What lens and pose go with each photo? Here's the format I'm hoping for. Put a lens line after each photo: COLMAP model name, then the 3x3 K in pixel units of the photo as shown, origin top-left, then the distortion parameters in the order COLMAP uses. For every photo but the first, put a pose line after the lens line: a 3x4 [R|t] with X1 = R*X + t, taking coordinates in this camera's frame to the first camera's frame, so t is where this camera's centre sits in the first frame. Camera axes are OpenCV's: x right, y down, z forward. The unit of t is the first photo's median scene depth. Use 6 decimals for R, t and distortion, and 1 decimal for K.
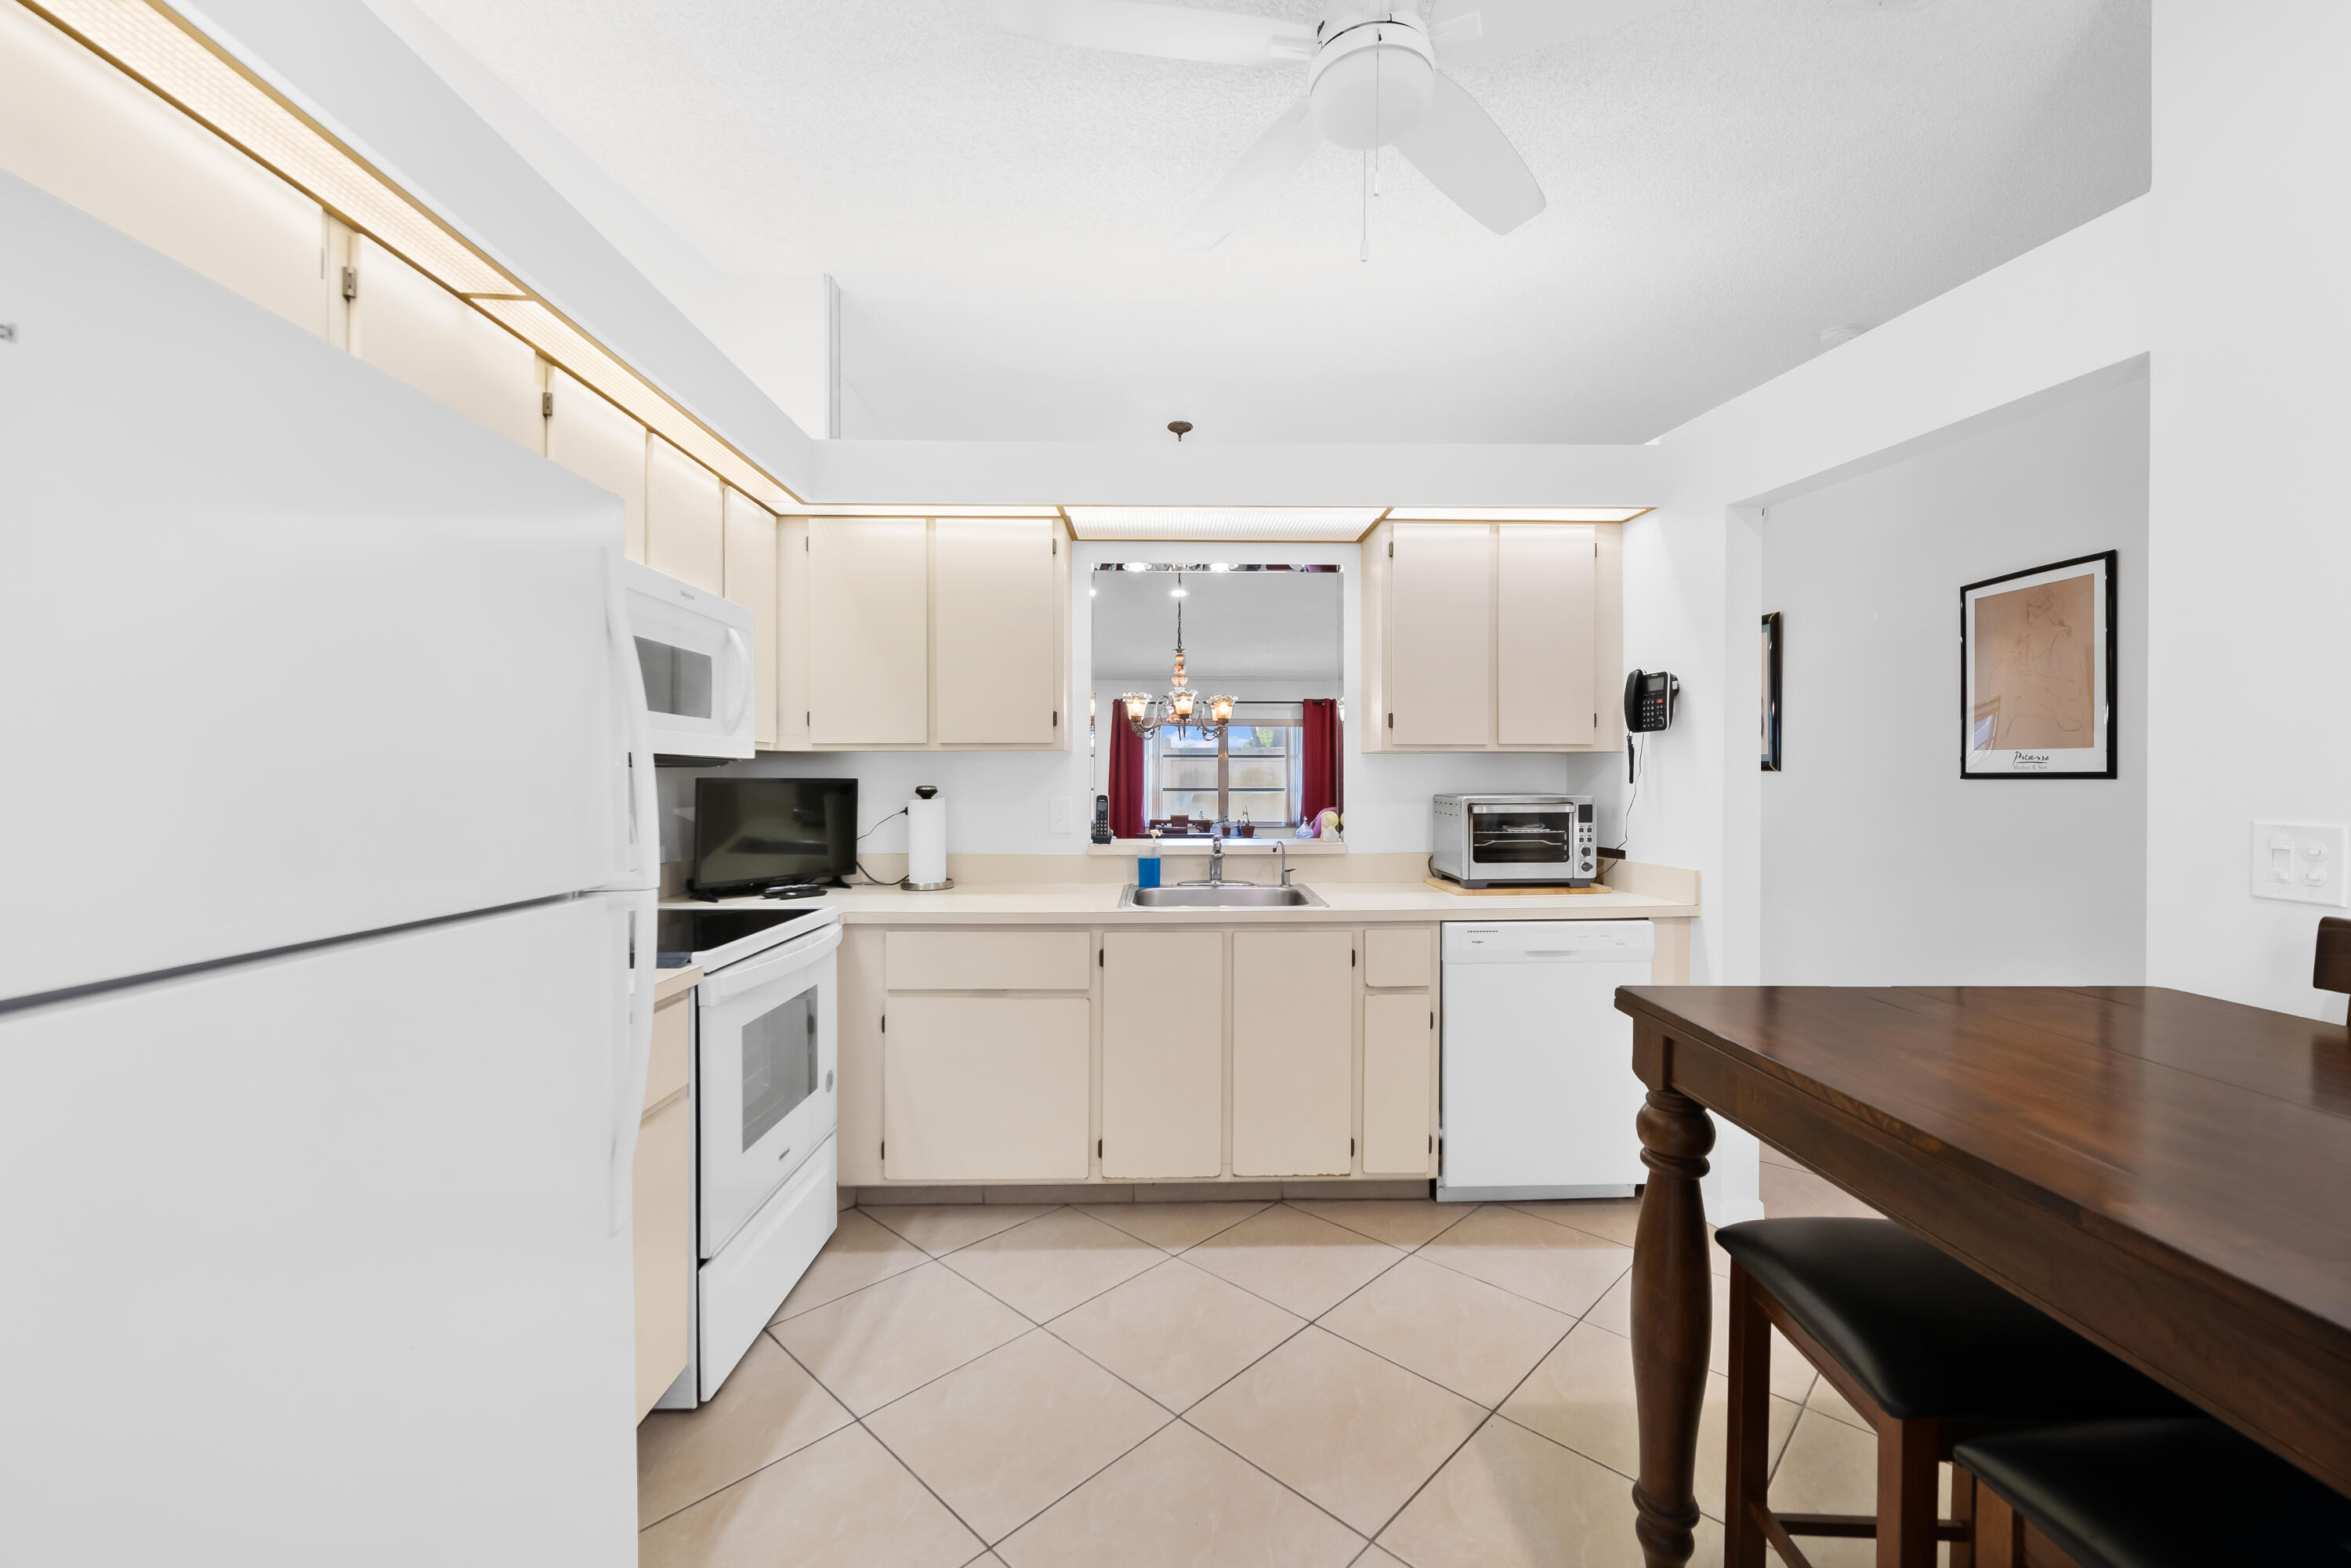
lens RADIAL K [[933.0, 0, 1179.4], [0, 933.0, 790.0], [0, 0, 1]] dist [0.000155, -0.002402]
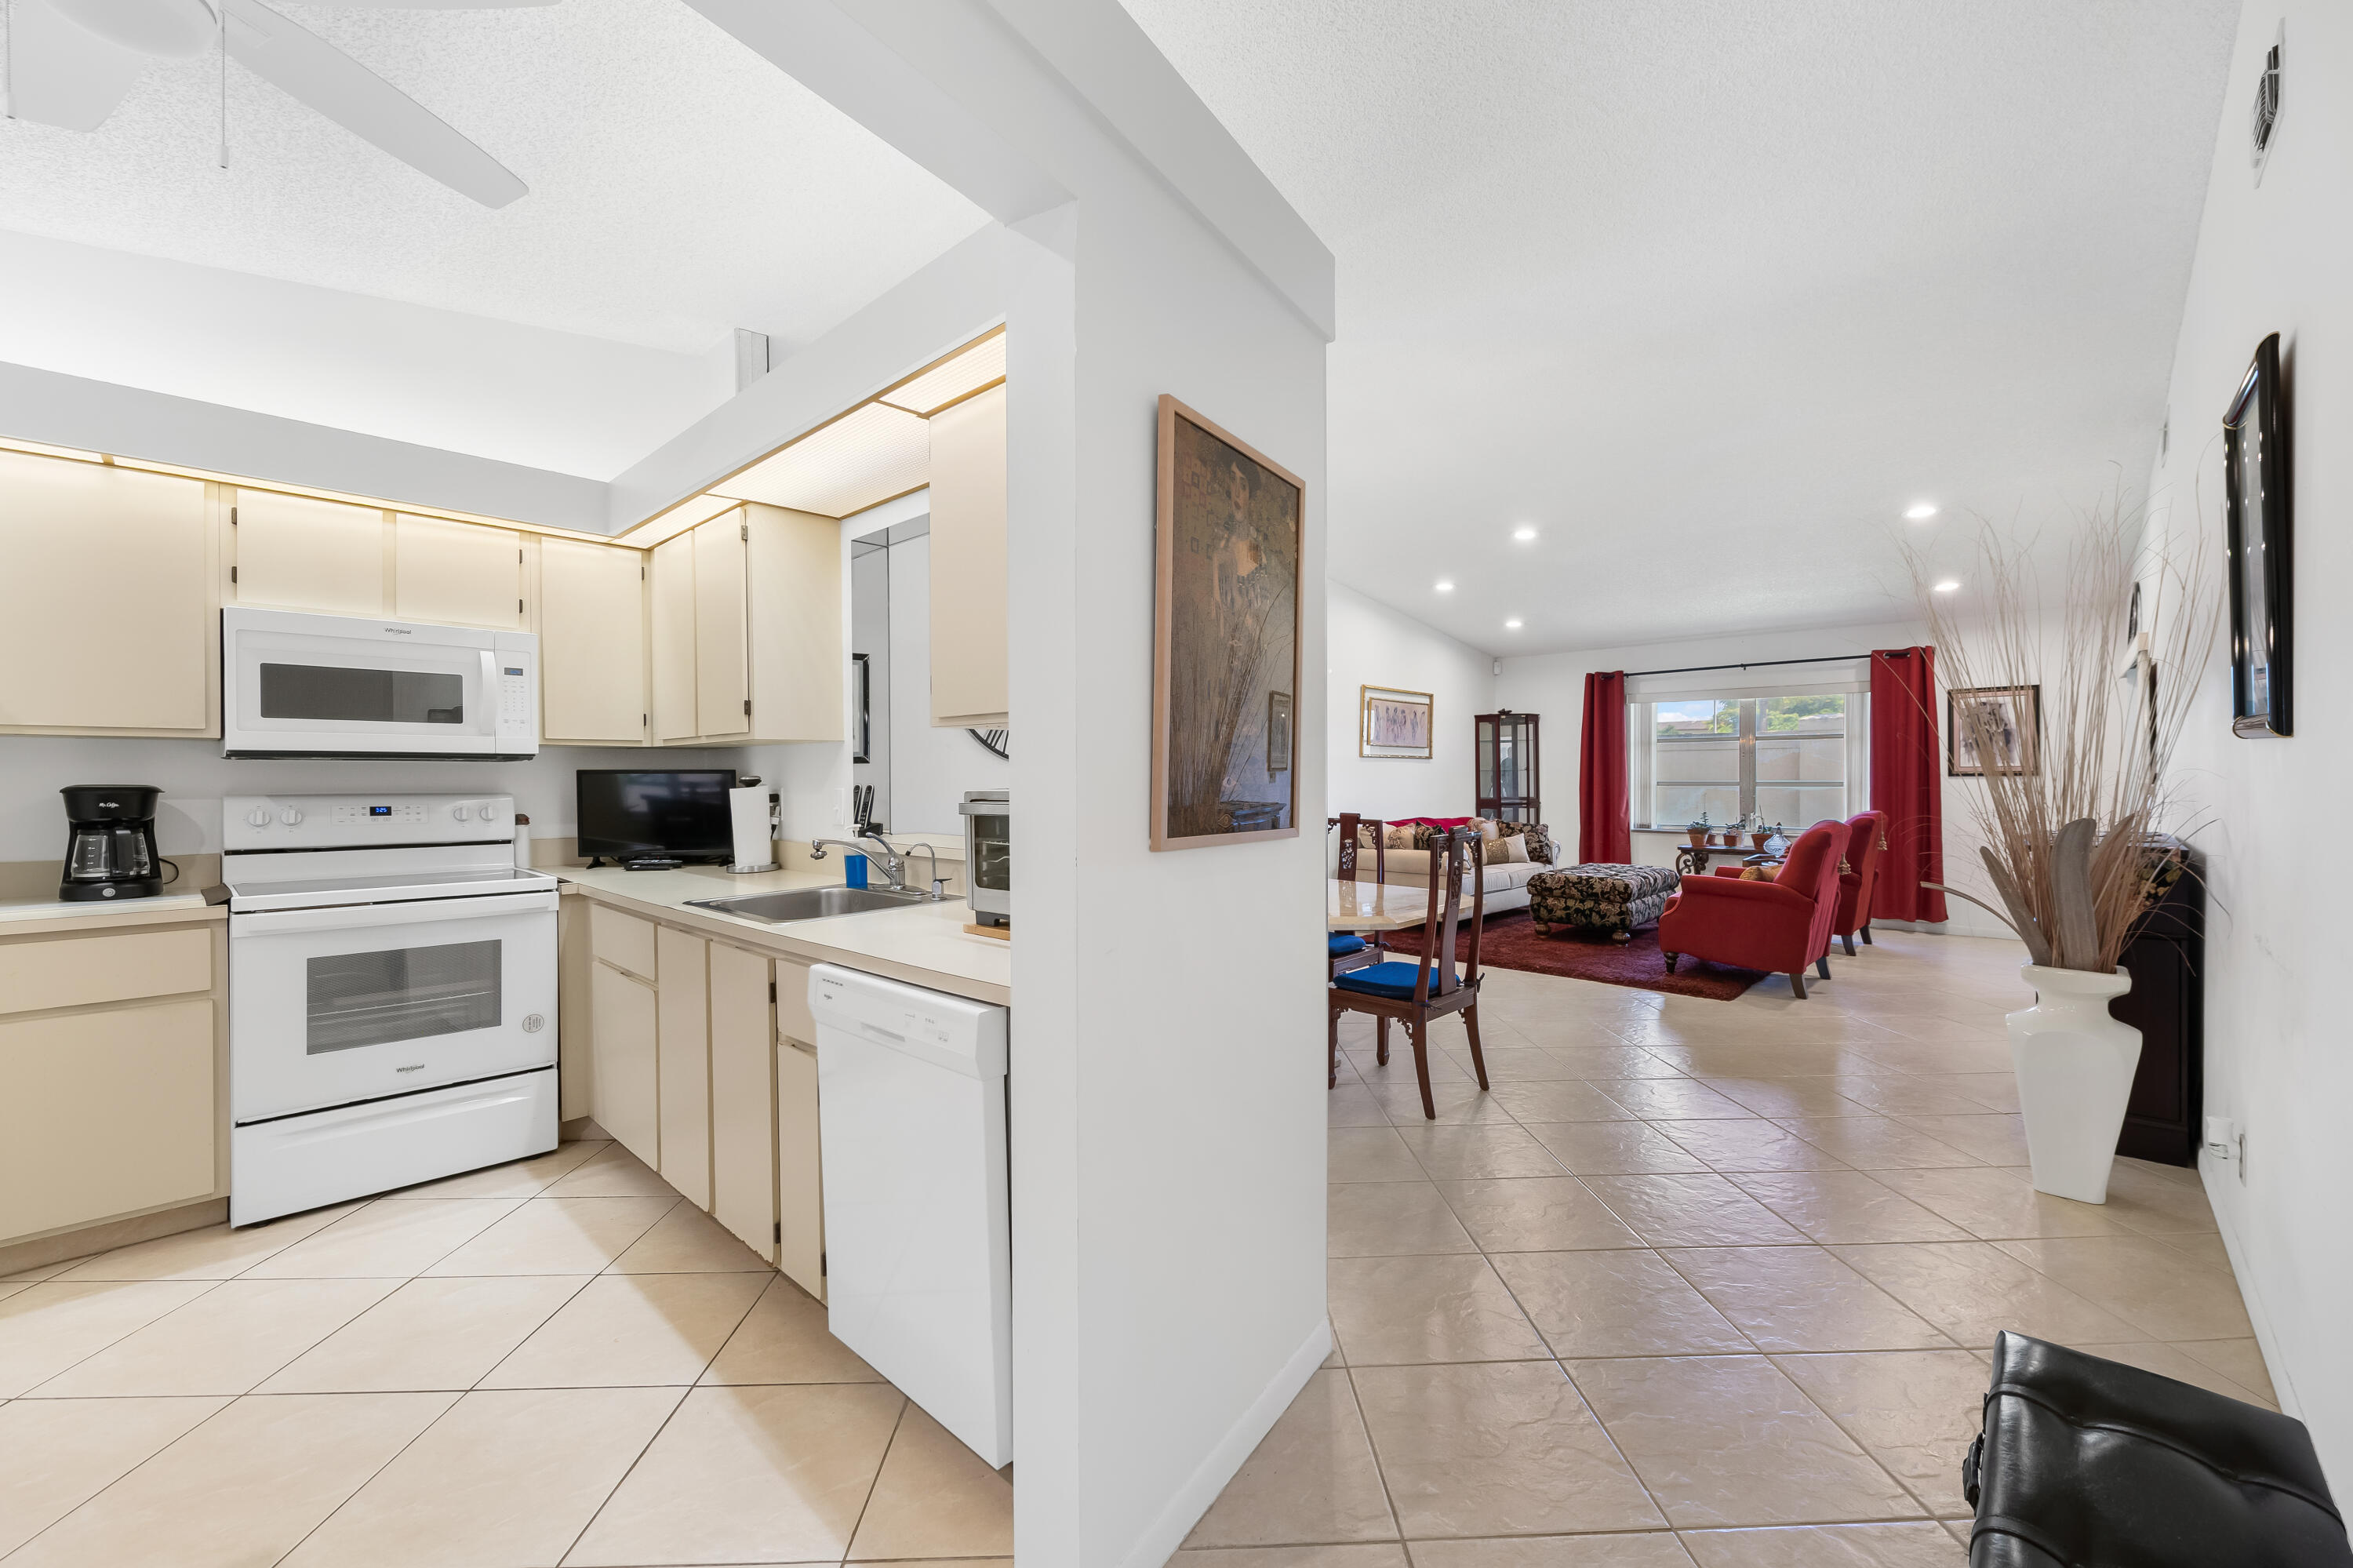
lens RADIAL K [[933.9, 0, 1182.8], [0, 933.9, 783.8], [0, 0, 1]] dist [0.000155, -0.002402]
pose [[0.722125, 0.005579, -0.691740, 0.824902], [-0.005085, 0.999983, 0.002757, -0.000286], [0.691743, 0.001526, 0.722142, 0.563126]]
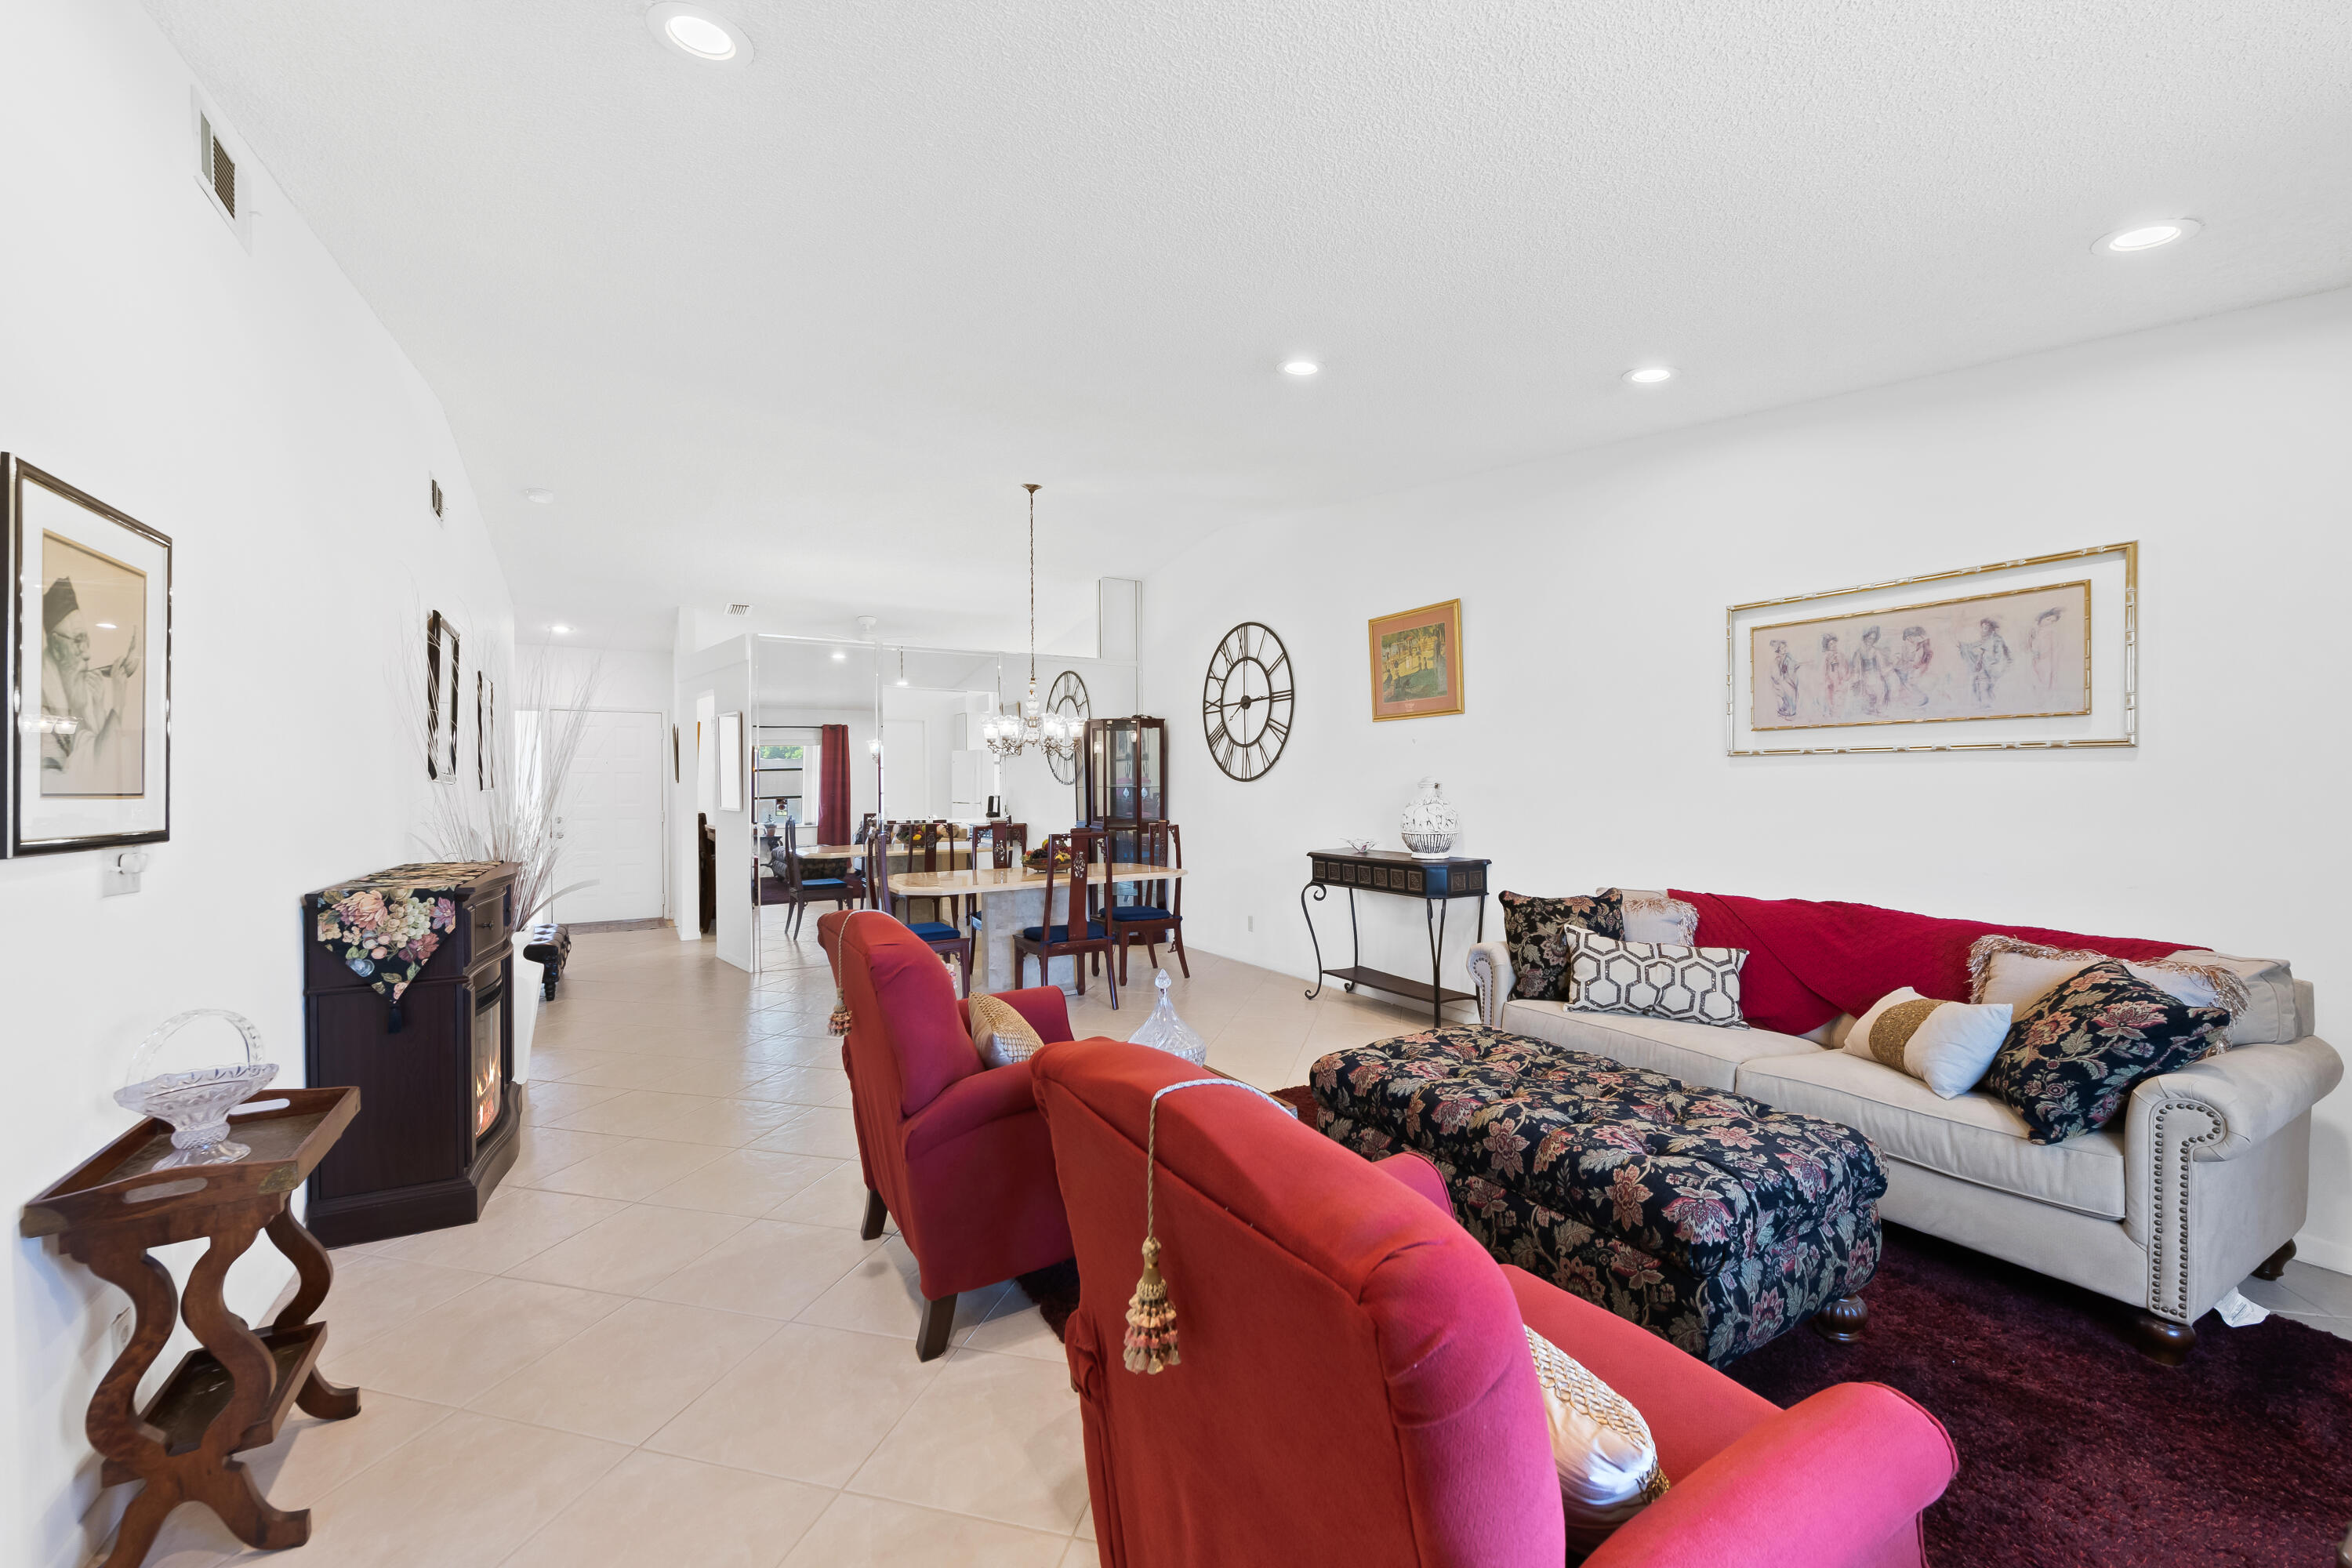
lens RADIAL K [[933.5, 0, 1191.4], [0, 933.5, 788.9], [0, 0, 1]] dist [0.000155, -0.002402]
pose [[-0.869953, 0.005620, -0.493103, 0.635889], [-0.002138, 0.999883, 0.015167, -0.045123], [0.493131, 0.014249, -0.869839, 3.309313]]
